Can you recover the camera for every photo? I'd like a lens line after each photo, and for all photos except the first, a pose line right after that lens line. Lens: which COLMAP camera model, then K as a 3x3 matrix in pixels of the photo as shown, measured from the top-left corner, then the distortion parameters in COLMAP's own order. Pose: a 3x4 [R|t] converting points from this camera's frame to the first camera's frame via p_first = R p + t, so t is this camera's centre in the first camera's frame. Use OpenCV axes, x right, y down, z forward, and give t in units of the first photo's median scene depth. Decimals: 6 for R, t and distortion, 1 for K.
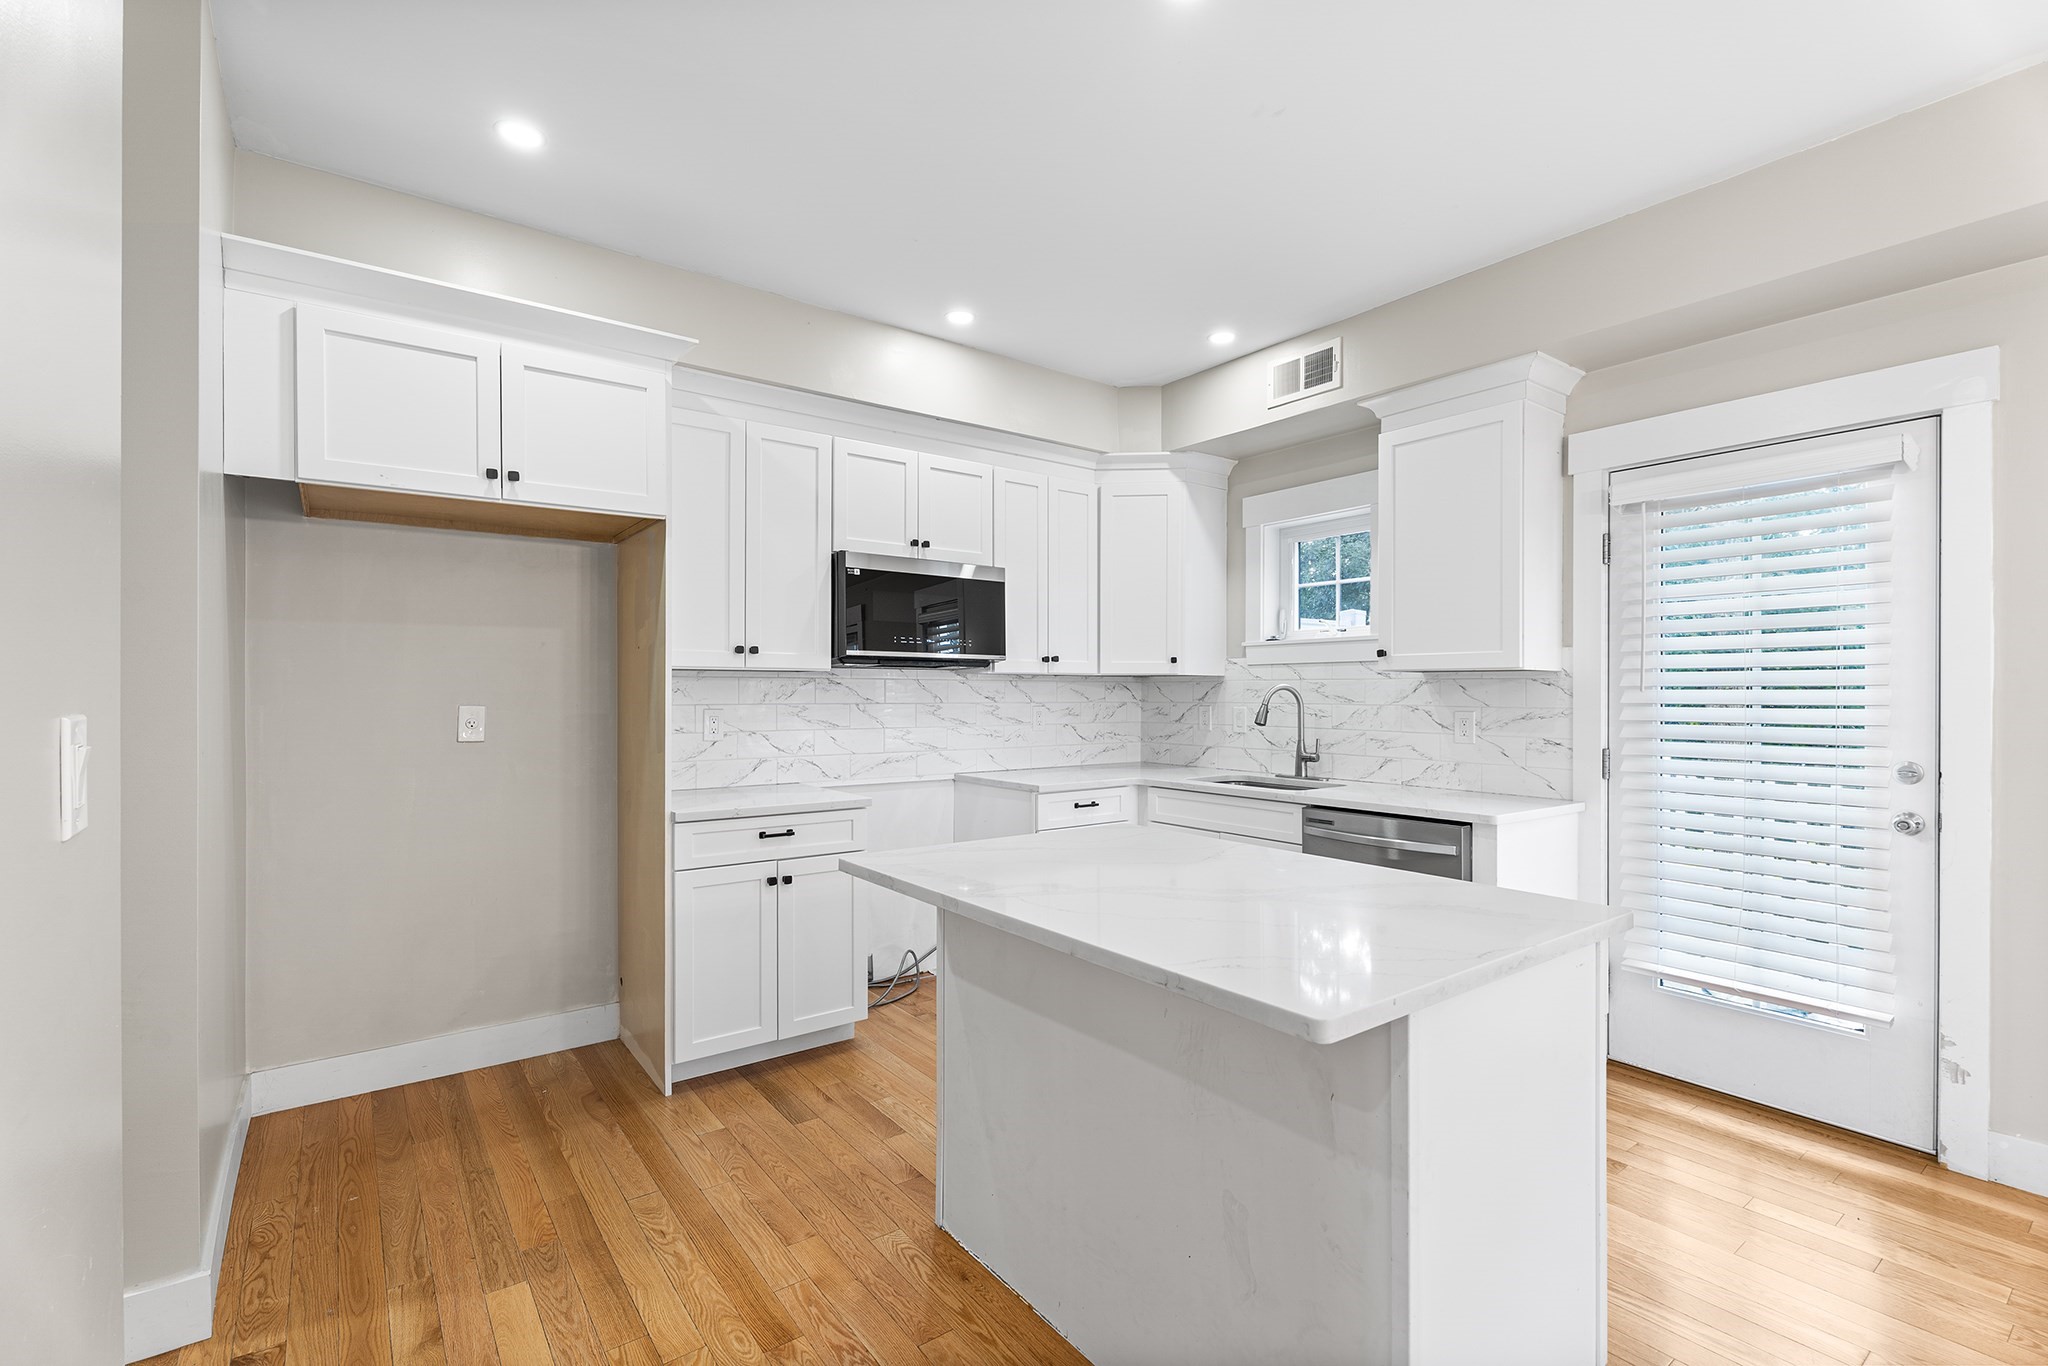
lens RADIAL K [[914.7, 0, 1024.0], [0, 914.7, 689.5], [0, 0, 1]] dist [0.000975, 0.000535]
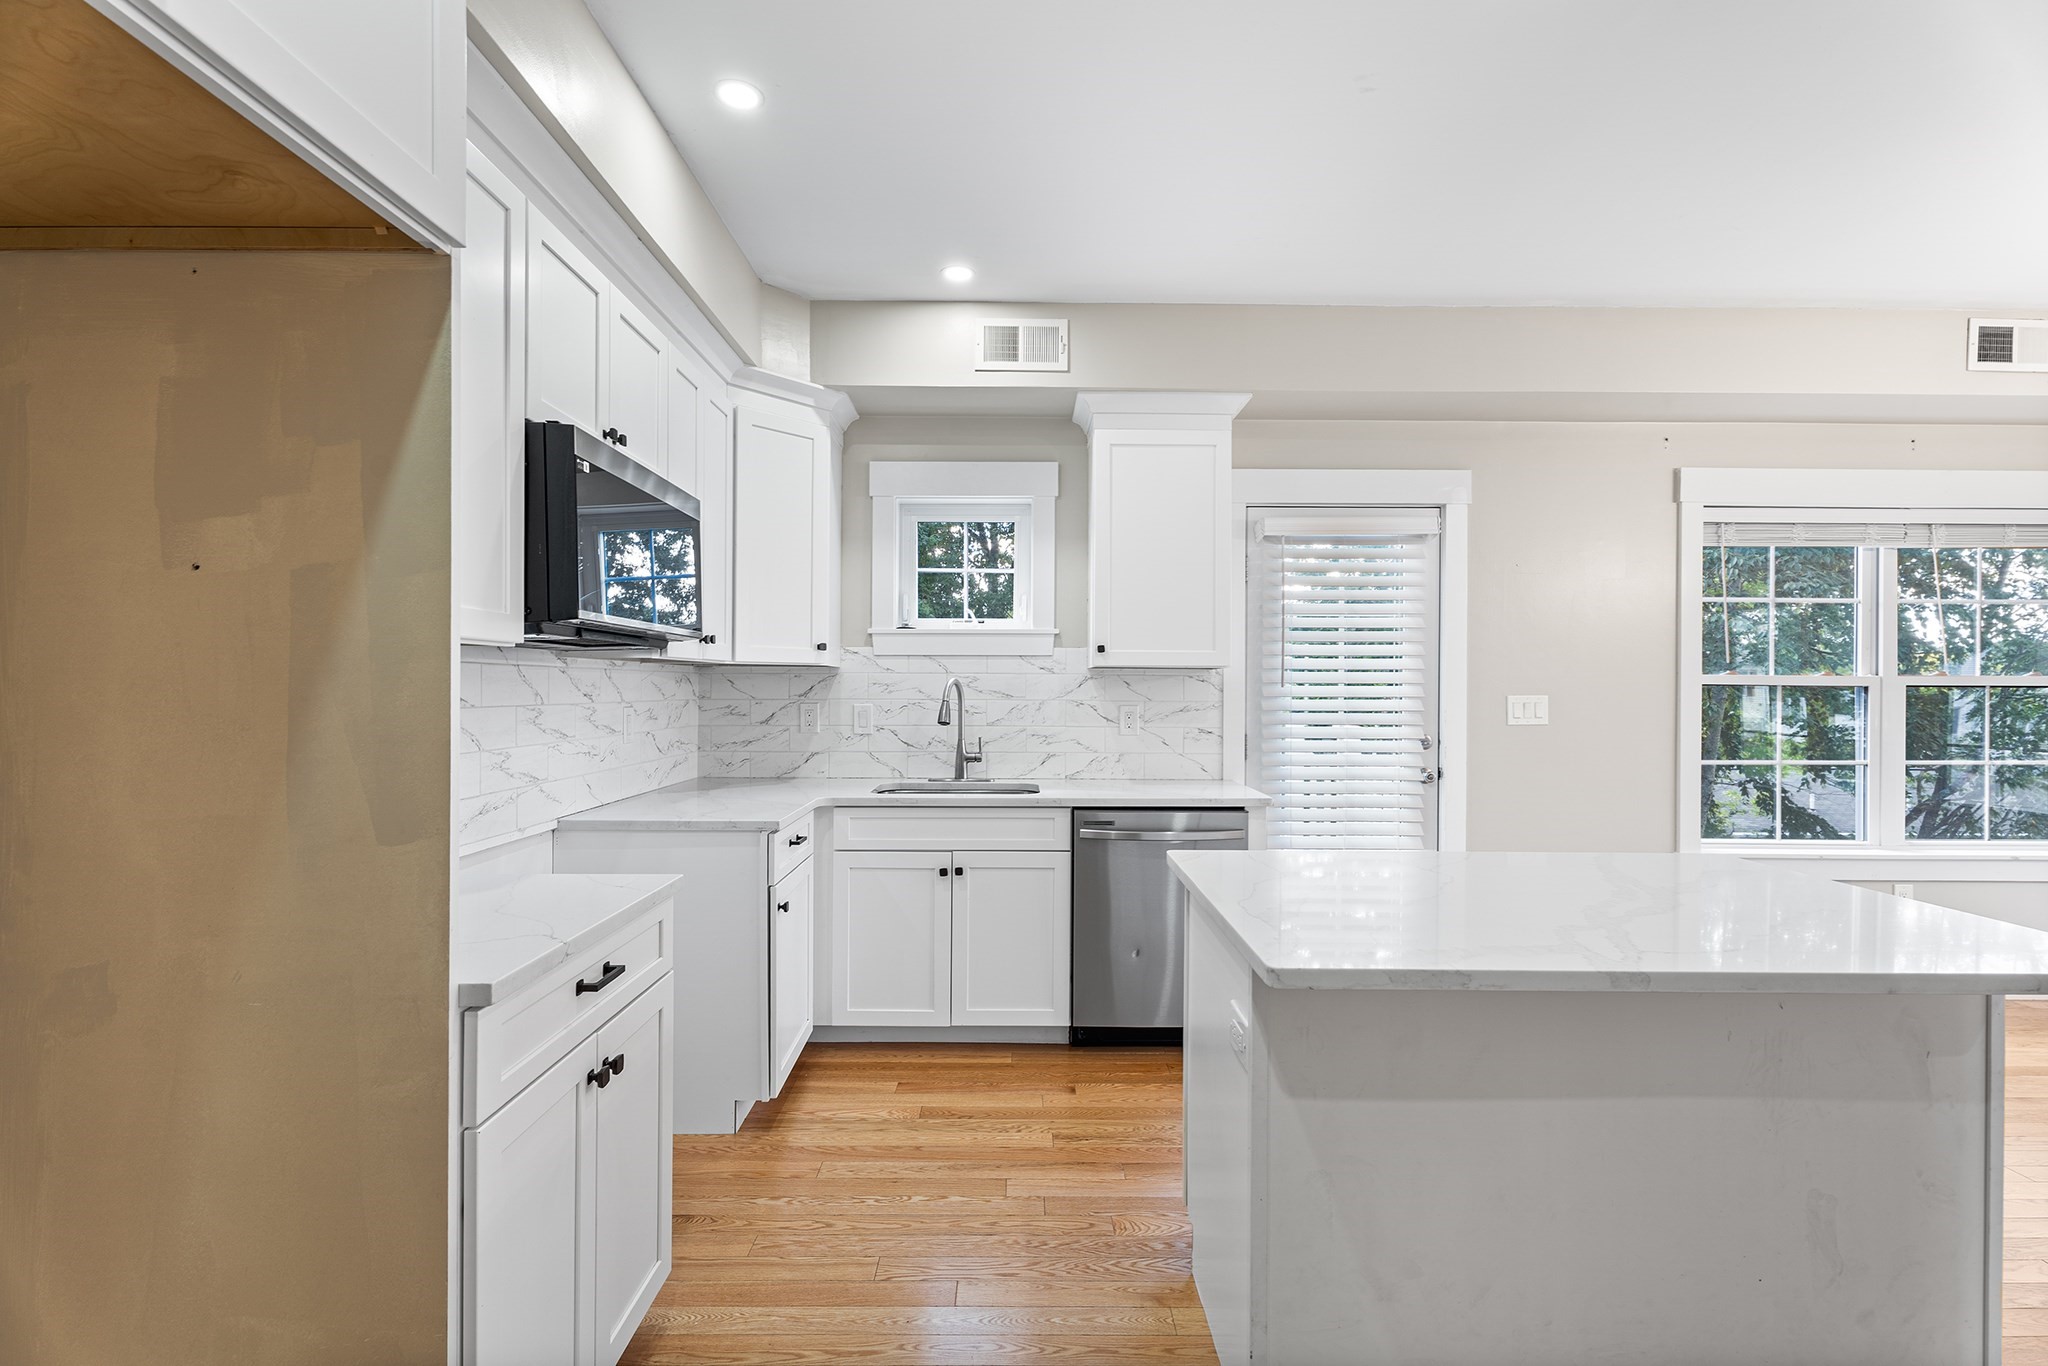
lens RADIAL K [[914.7, 0, 1024.0], [0, 914.7, 689.5], [0, 0, 1]] dist [0.000975, 0.000535]
pose [[0.594643, -0.001175, 0.803989, -0.457178], [-0.005193, 0.999972, 0.005302, 0.000195], [-0.803973, -0.007328, 0.594620, 0.460036]]
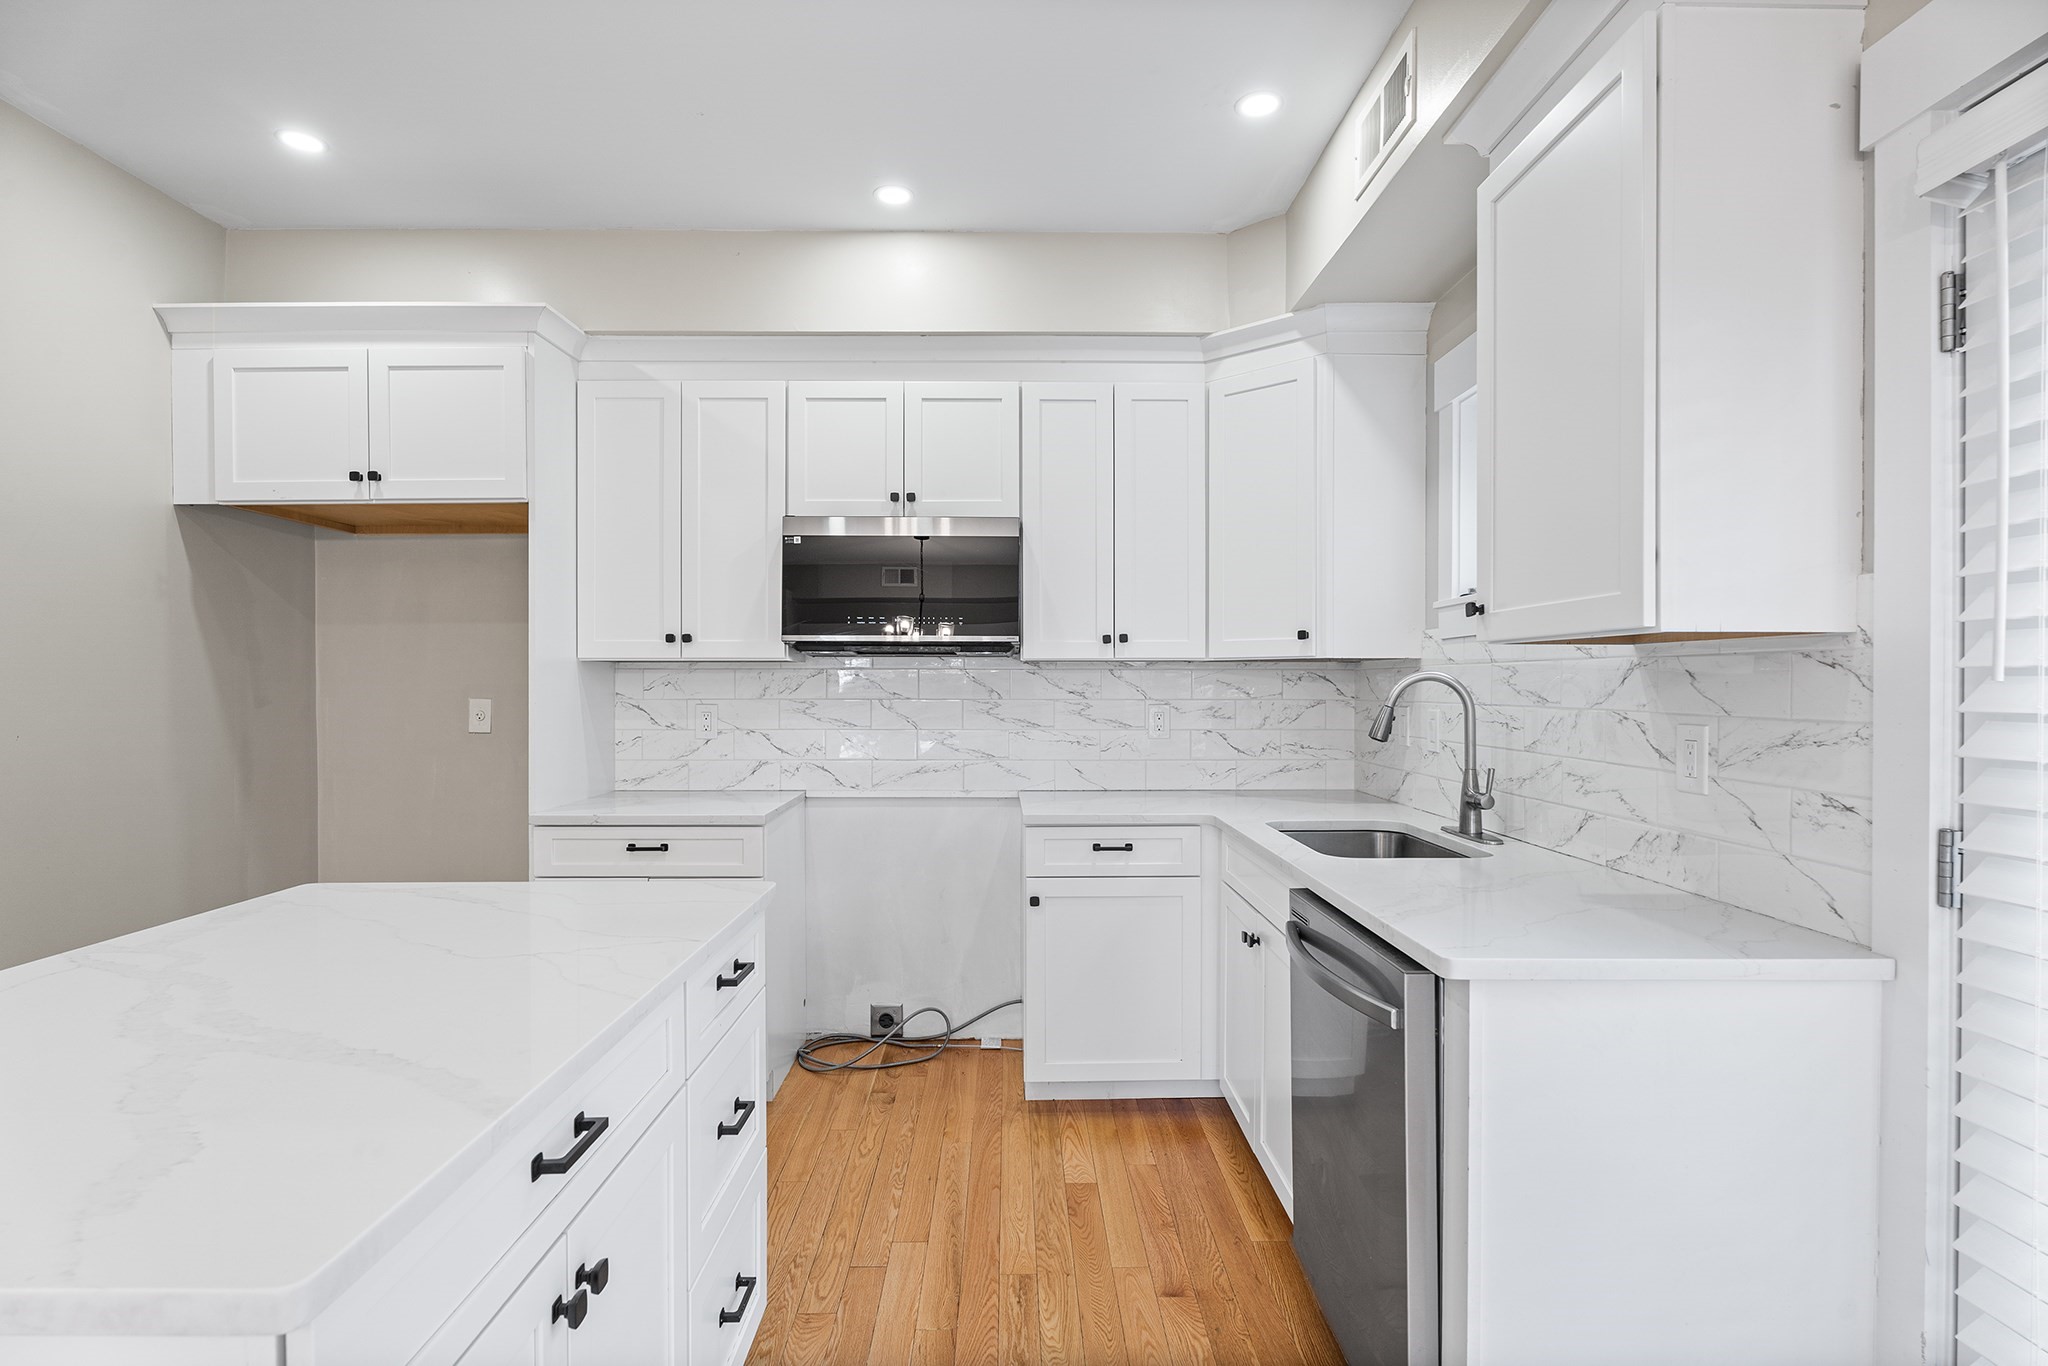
lens RADIAL K [[992.5, 0, 1022.8], [0, 992.5, 690.3], [0, 0, 1]] dist [-0.013529, 0.000280]
pose [[0.809513, 0.001694, -0.587100, 0.501163], [0.003065, 0.999970, 0.007112, 0.001489], [0.587094, -0.007557, 0.809483, 0.387944]]
